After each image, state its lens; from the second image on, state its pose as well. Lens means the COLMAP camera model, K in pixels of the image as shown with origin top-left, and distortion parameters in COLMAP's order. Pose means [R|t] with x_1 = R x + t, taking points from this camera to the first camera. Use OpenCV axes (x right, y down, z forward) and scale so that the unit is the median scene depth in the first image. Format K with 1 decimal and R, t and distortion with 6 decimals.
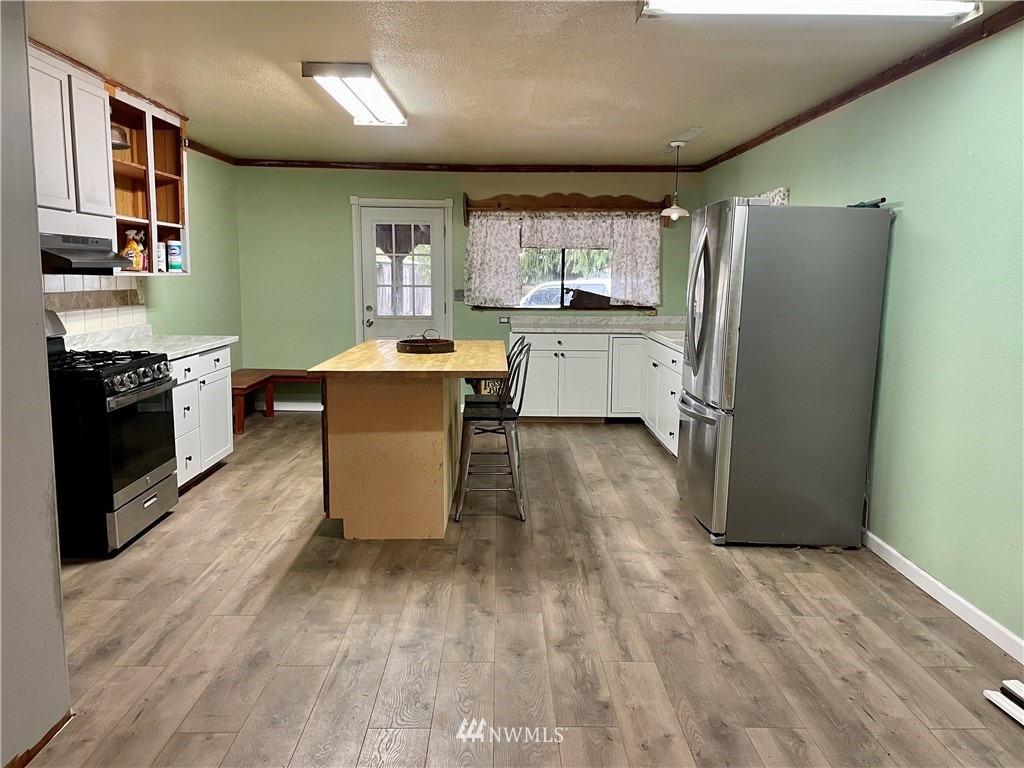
lens RADIAL K [[775.6, 0, 513.9], [0, 775.6, 382.2], [0, 0, 1]] dist [0.081910, -0.116371]
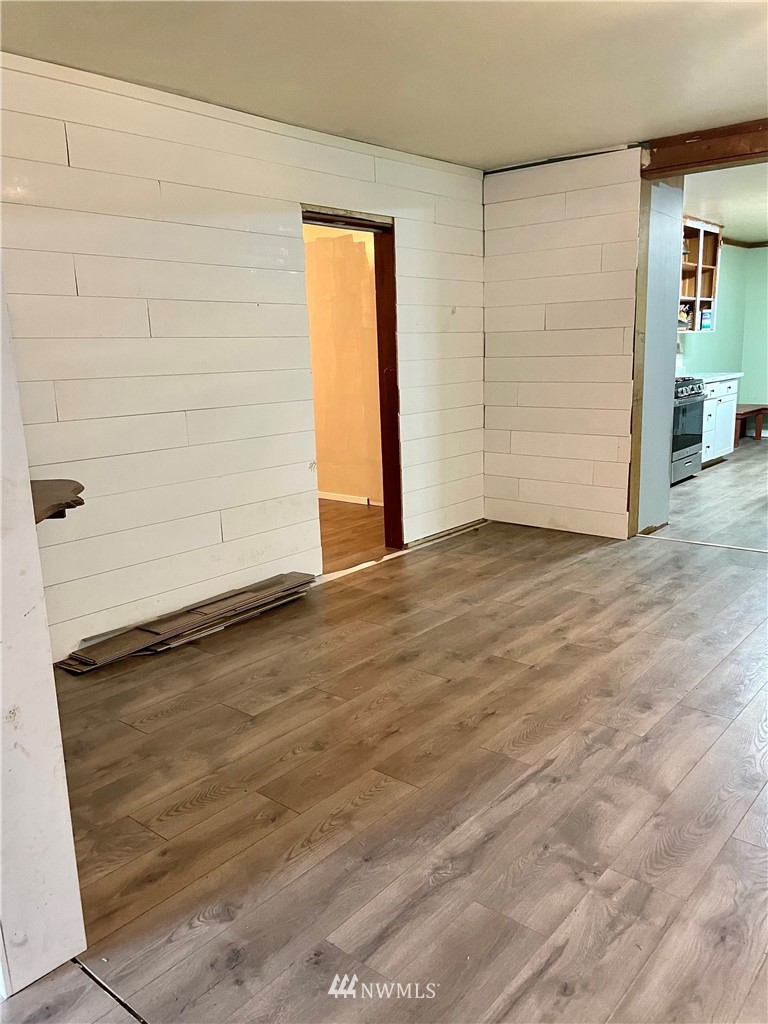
lens RADIAL K [[775.6, 0, 382.4], [0, 775.6, 506.8], [0, 0, 1]] dist [0.081910, -0.116371]
pose [[0.743254, 0.094749, -0.662266, 0.162082], [-0.048077, 0.994925, 0.088387, 0.107270], [0.667280, -0.033854, 0.744037, -0.631709]]
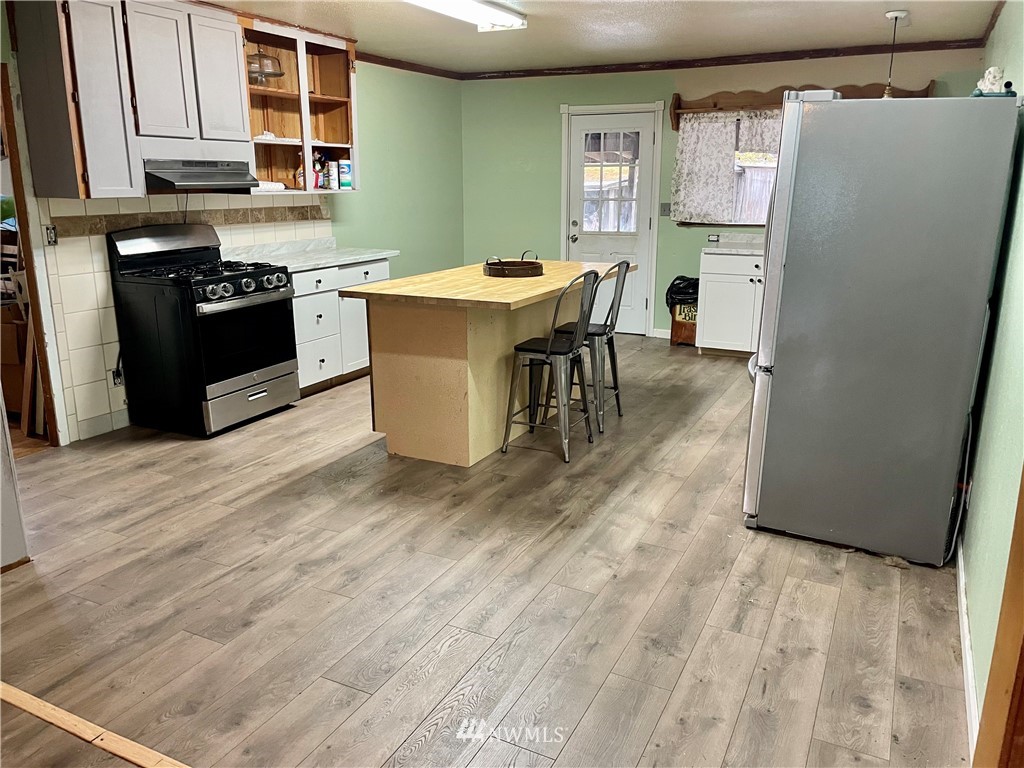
lens RADIAL K [[775.6, 0, 516.2], [0, 775.6, 380.2], [0, 0, 1]] dist [0.081910, -0.116371]
pose [[0.885250, 0.107414, -0.452542, 0.332893], [-0.054943, 0.990305, 0.127579, -0.032089], [0.461859, -0.088075, 0.882570, 0.138955]]
